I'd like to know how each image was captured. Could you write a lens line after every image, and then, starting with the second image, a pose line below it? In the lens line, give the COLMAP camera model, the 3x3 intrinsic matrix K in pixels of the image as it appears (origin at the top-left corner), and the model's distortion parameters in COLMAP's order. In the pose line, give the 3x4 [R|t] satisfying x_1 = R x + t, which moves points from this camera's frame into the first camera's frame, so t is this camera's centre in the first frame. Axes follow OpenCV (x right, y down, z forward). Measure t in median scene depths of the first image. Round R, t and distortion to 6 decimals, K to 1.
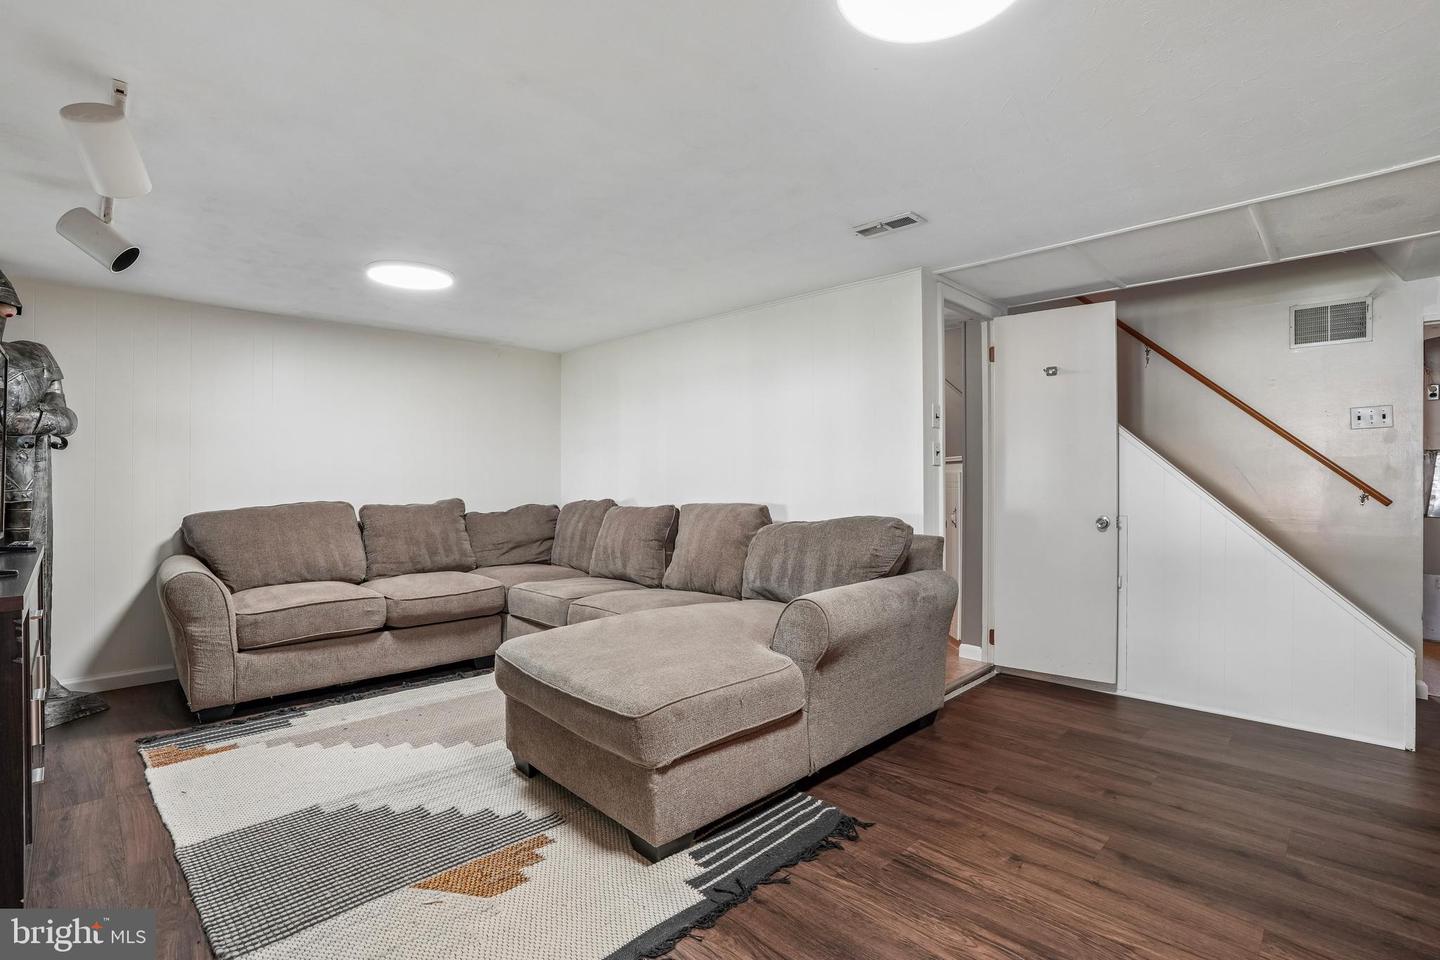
lens RADIAL K [[666.6, 0, 721.8], [0, 666.6, 478.2], [0, 0, 1]] dist [-0.039355, -0.000148]
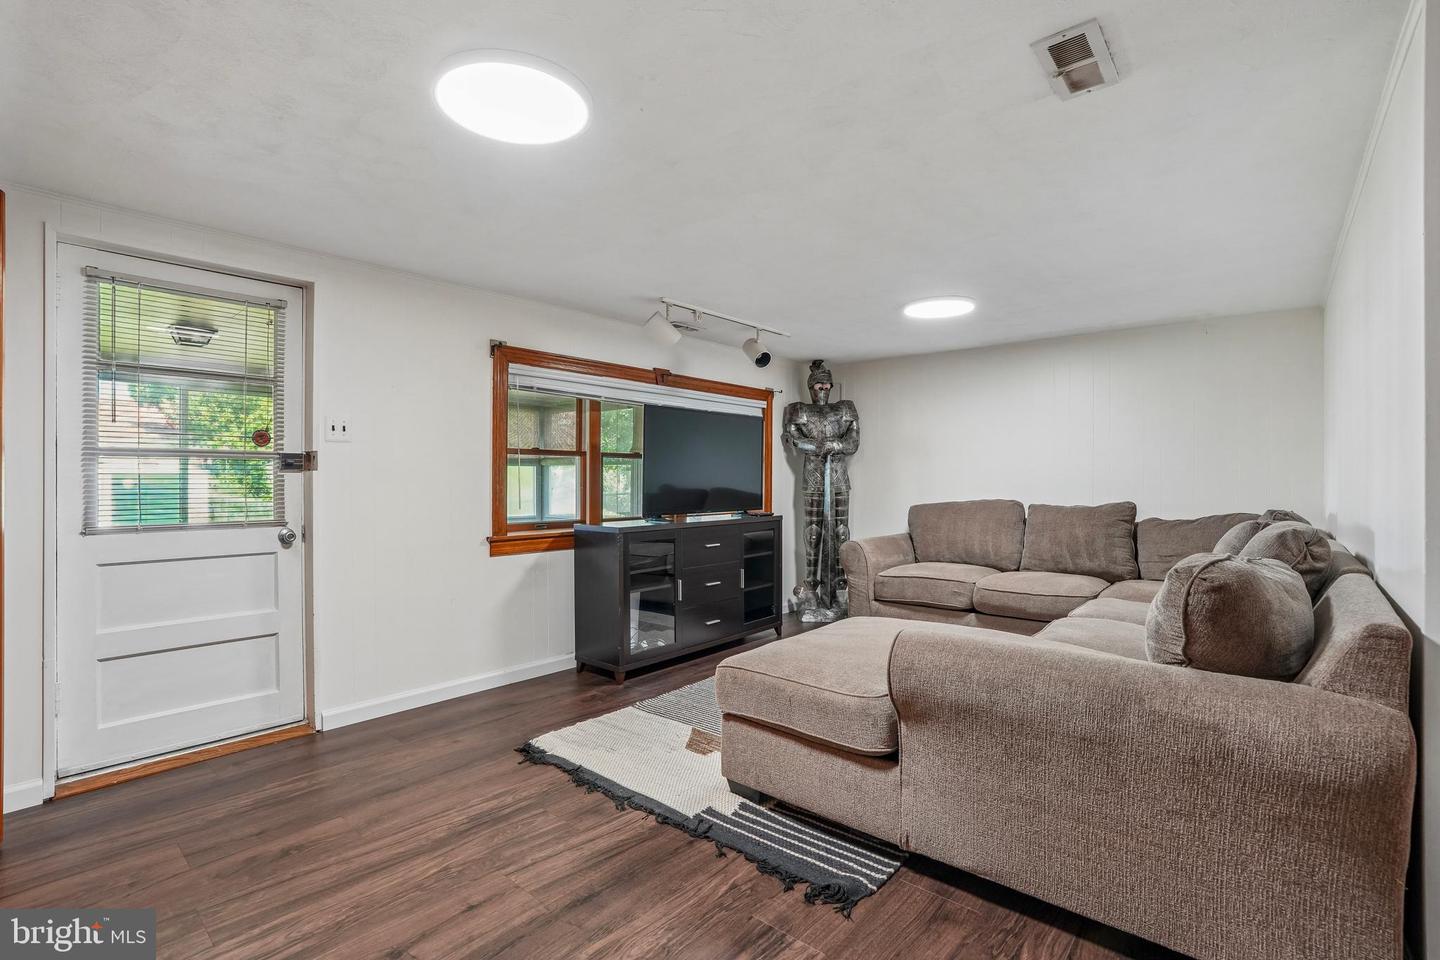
lens RADIAL K [[666.6, 0, 723.0], [0, 666.6, 484.3], [0, 0, 1]] dist [-0.039355, -0.000148]
pose [[0.068319, 0.006189, -0.997644, 0.900922], [0.003312, 0.999974, 0.006430, -0.002123], [0.997658, -0.003744, 0.068296, 0.715370]]
